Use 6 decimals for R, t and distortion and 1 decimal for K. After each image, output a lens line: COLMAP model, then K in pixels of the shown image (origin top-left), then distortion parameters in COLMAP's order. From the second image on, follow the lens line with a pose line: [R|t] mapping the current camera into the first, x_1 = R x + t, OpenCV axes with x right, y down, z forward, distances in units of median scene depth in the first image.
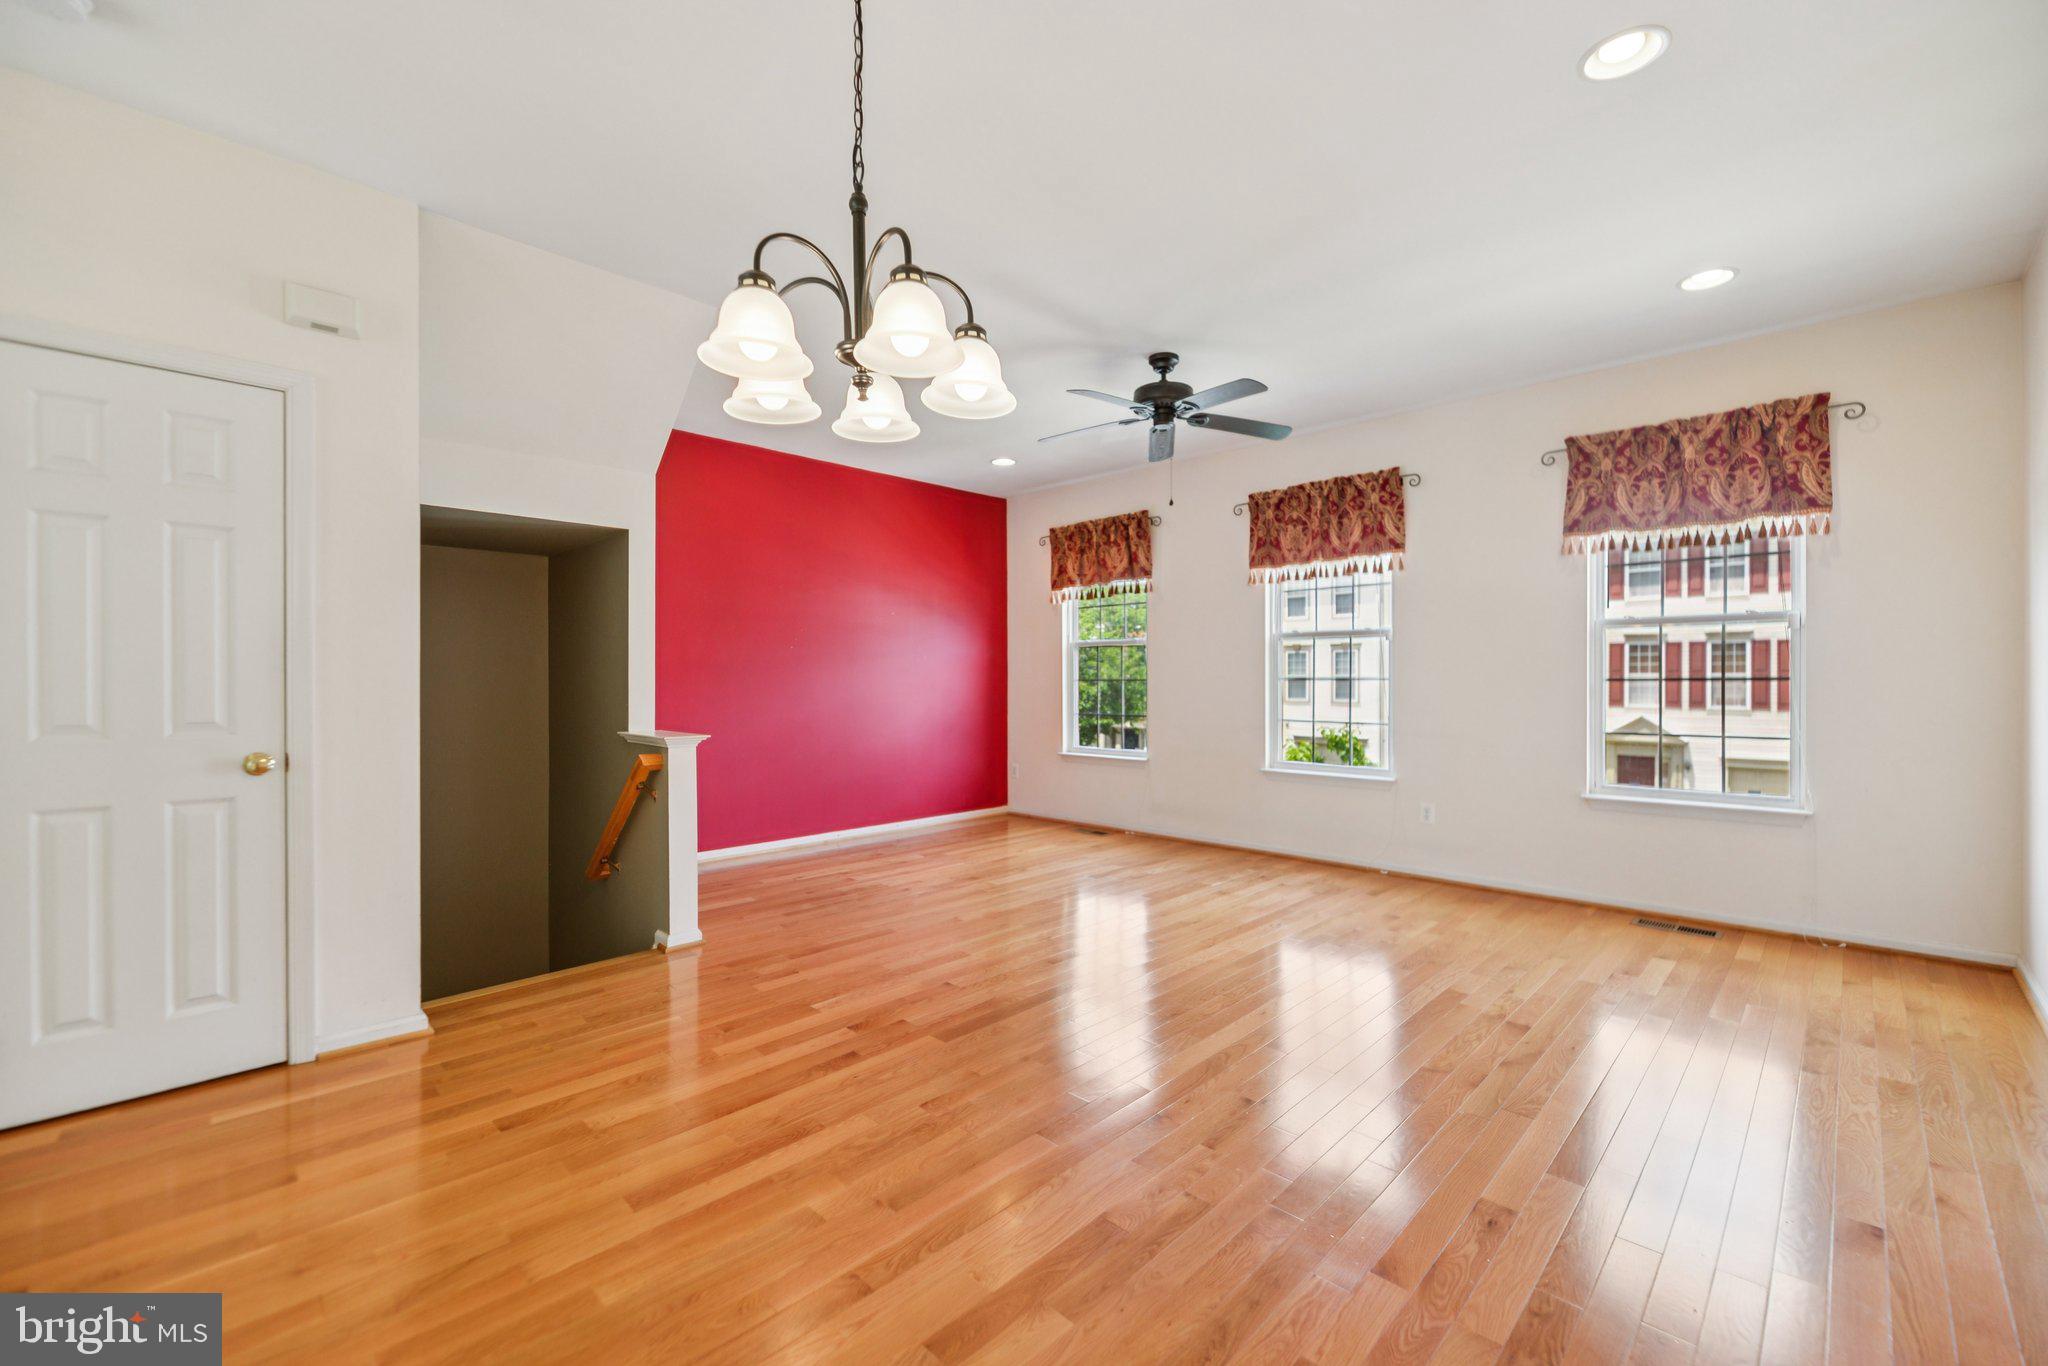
lens RADIAL K [[841.4, 0, 1050.2], [0, 841.4, 660.7], [0, 0, 1]] dist [0.001224, -0.003724]
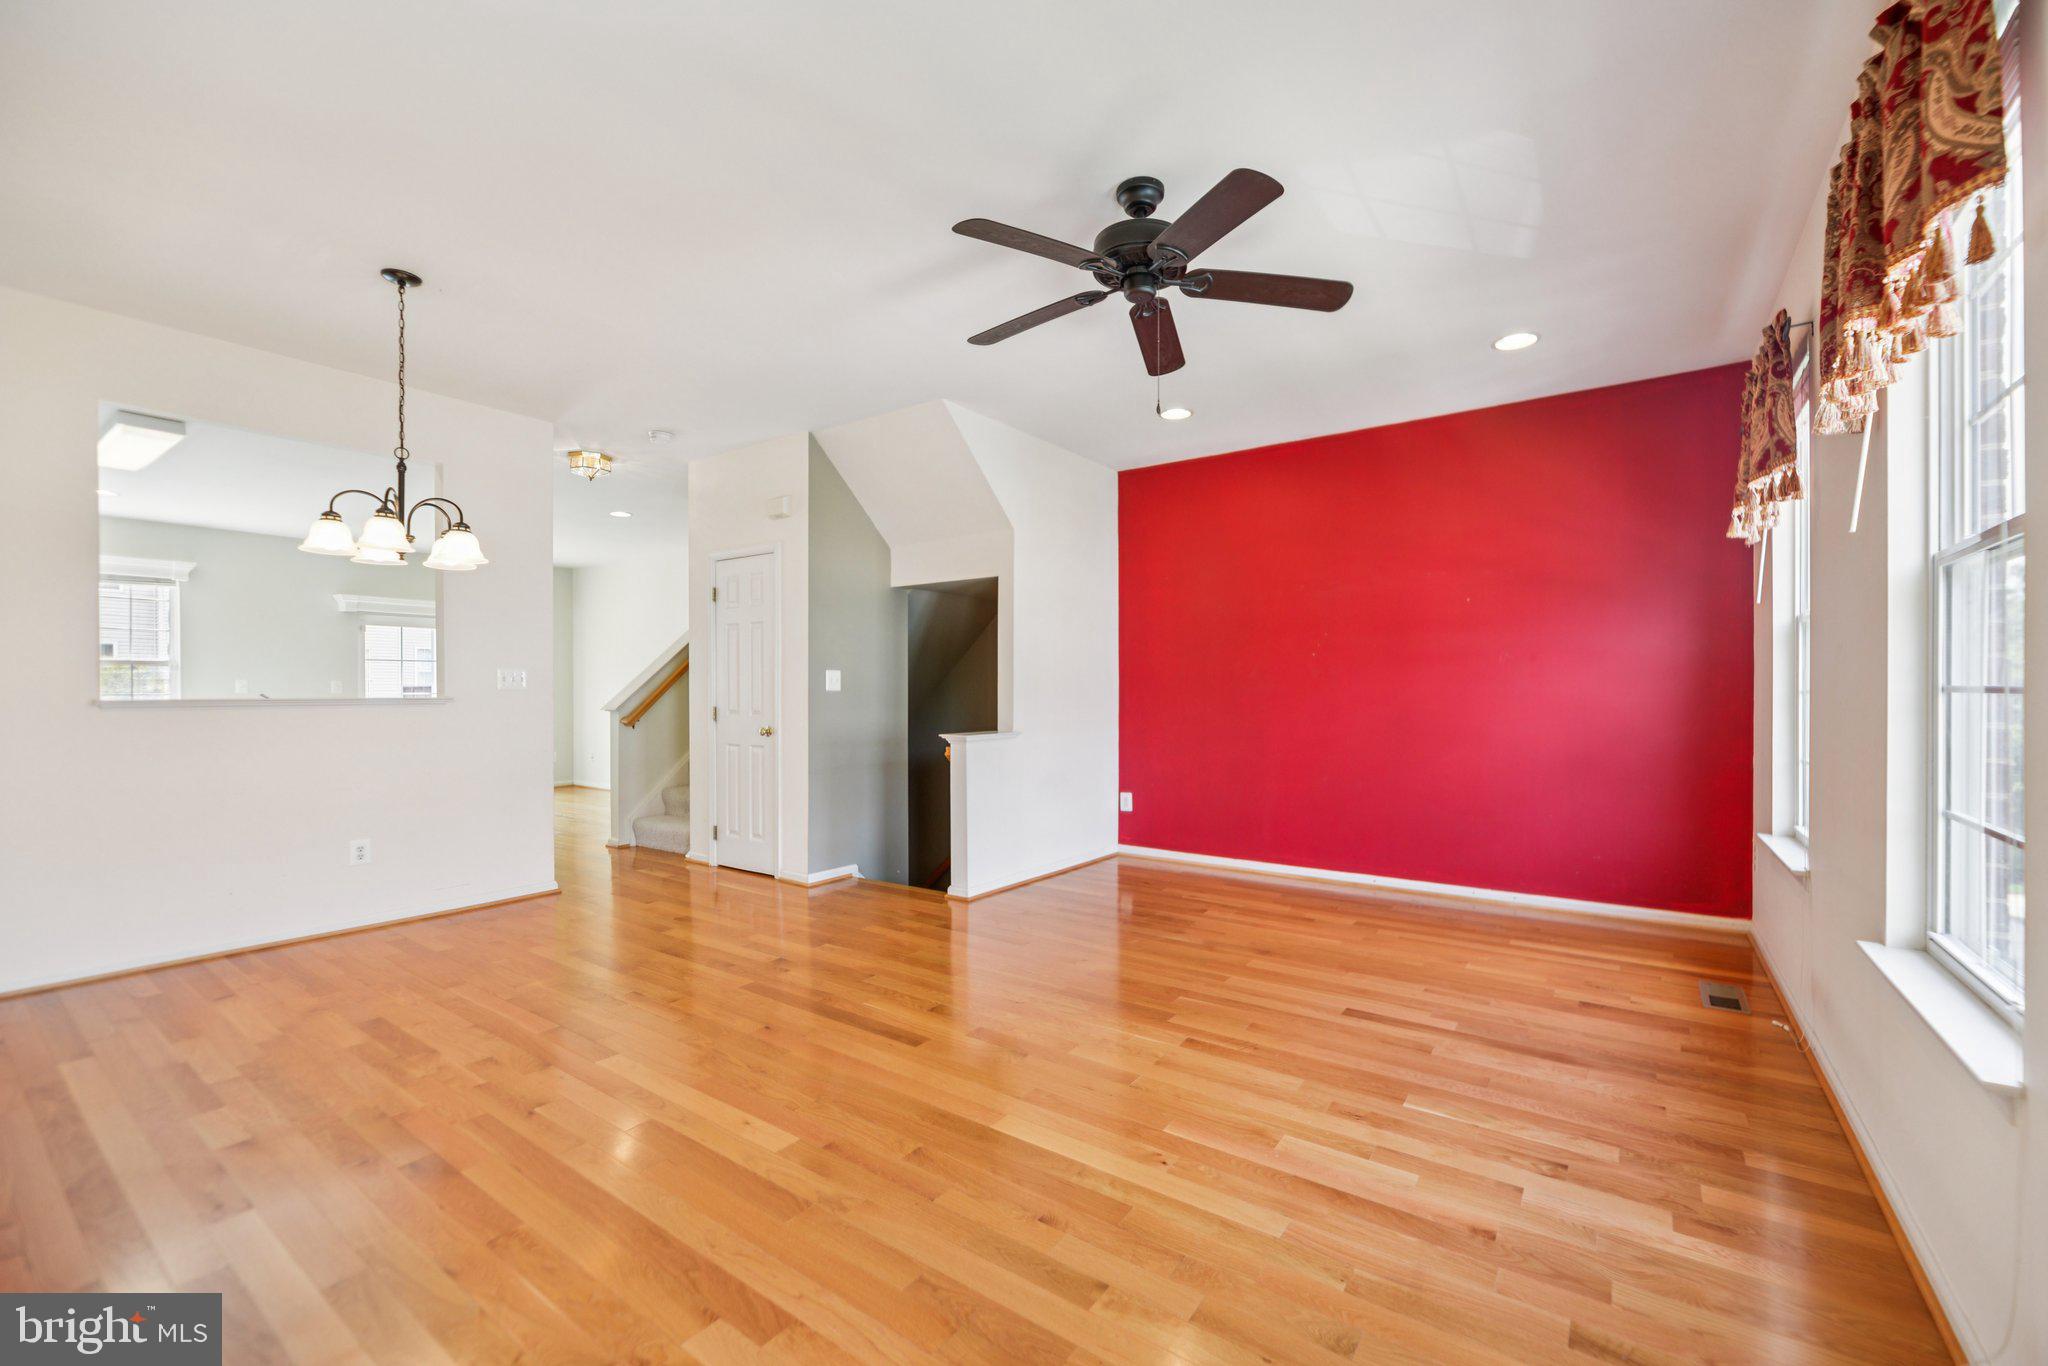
lens RADIAL K [[841.4, 0, 1044.0], [0, 841.4, 693.0], [0, 0, 1]] dist [0.001224, -0.003724]
pose [[0.145738, 0.004031, -0.989315, 1.129020], [0.023918, 0.999685, 0.007597, 0.022405], [0.989034, -0.024770, 0.145596, 1.241032]]
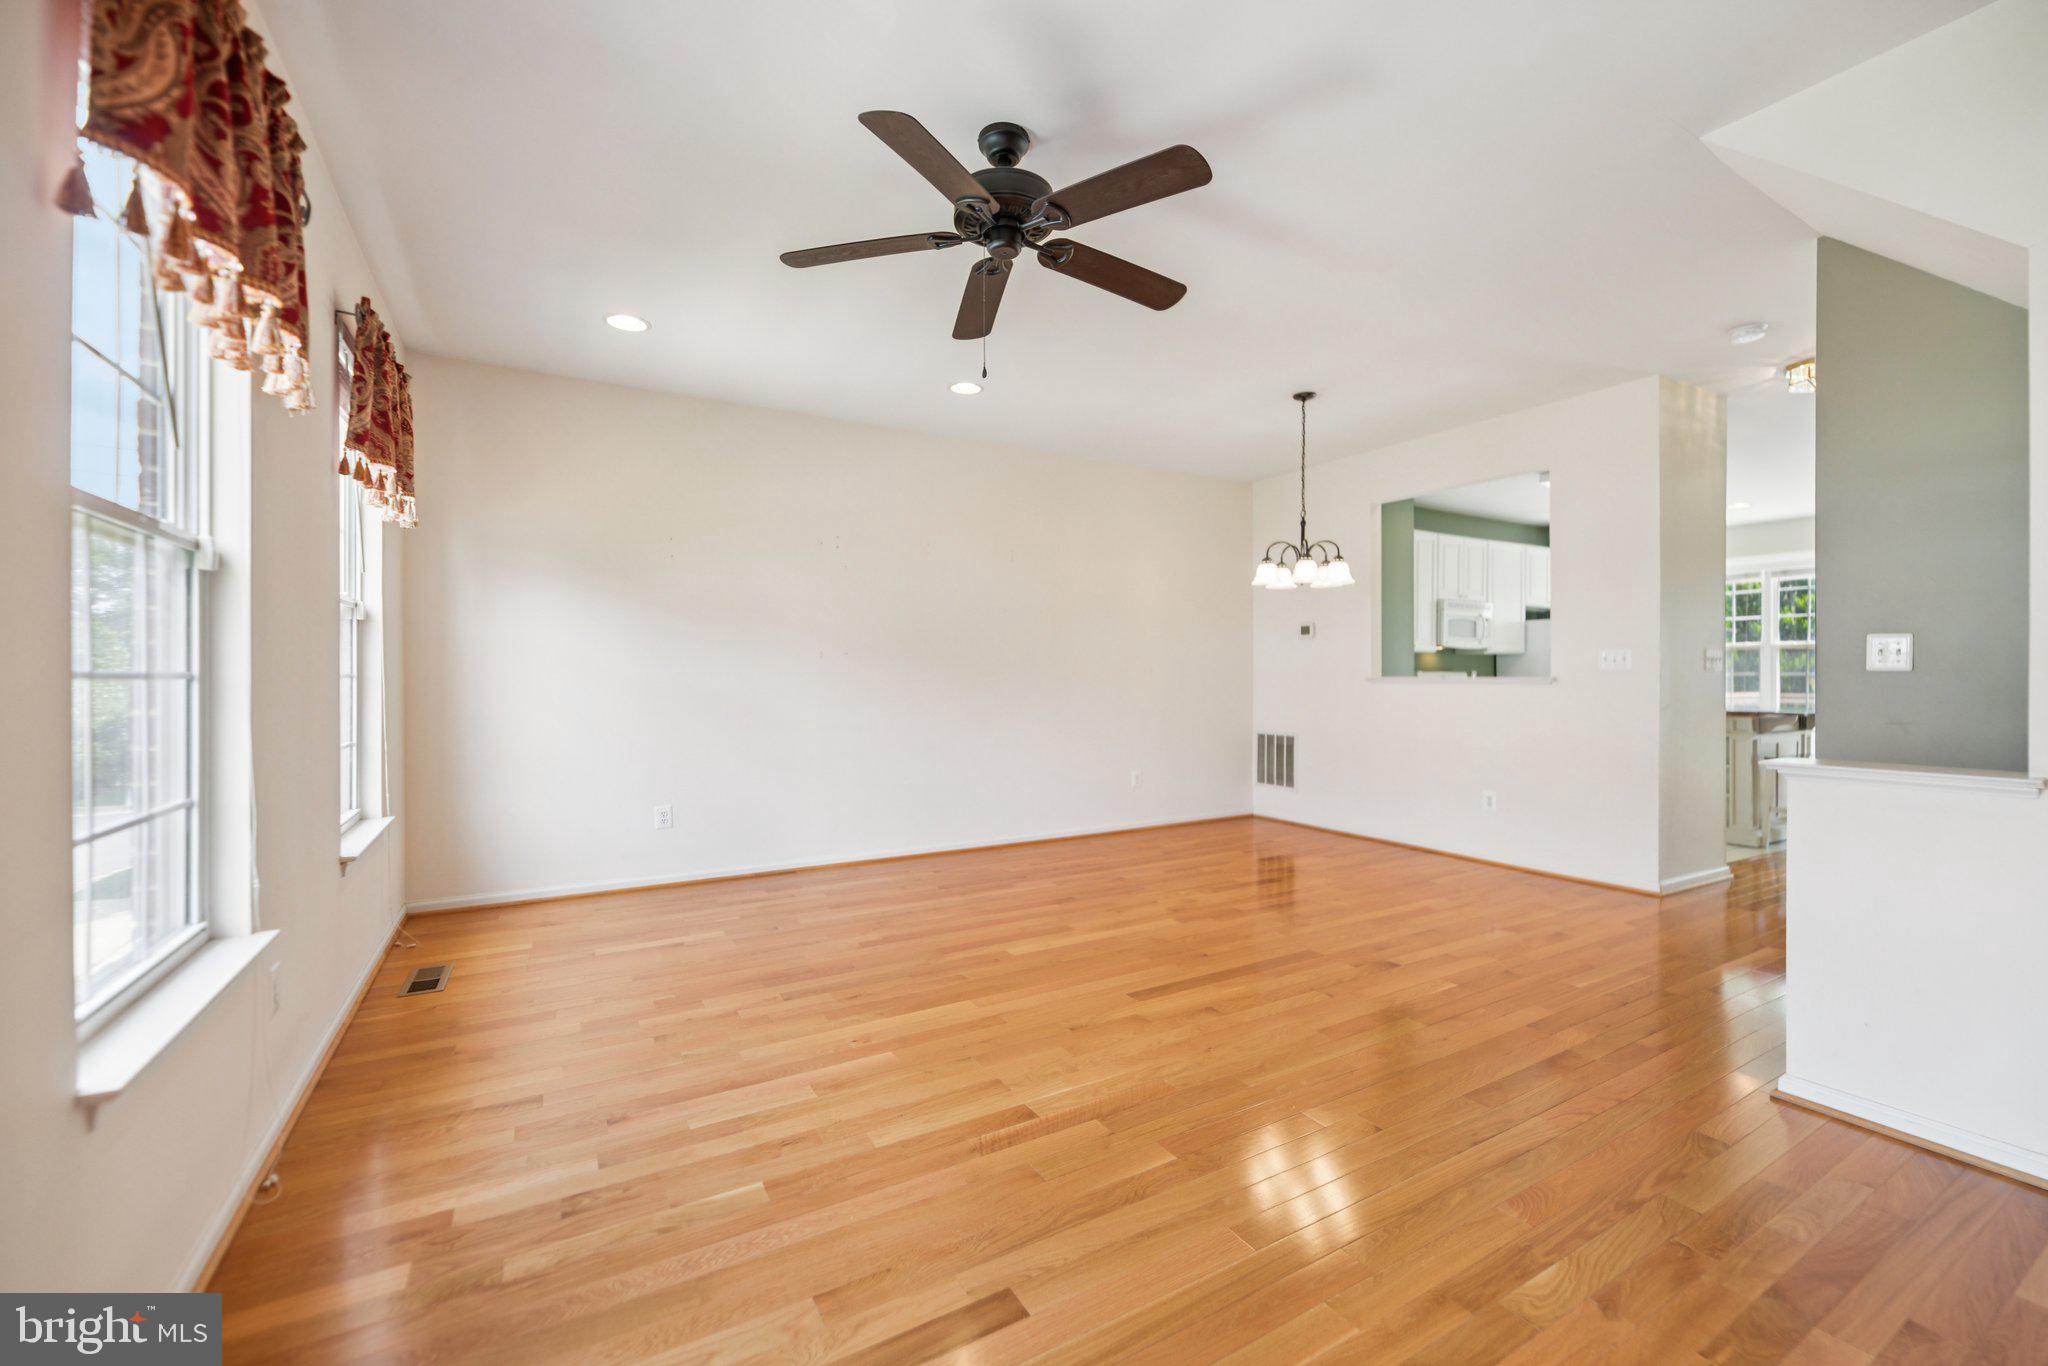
lens RADIAL K [[841.4, 0, 1037.7], [0, 841.4, 681.3], [0, 0, 1]] dist [0.001224, -0.003724]
pose [[-0.959971, 0.001262, 0.280098, -0.083083], [-0.002466, 0.999913, -0.012957, 0.048190], [-0.280090, -0.013129, -0.959884, 2.332686]]
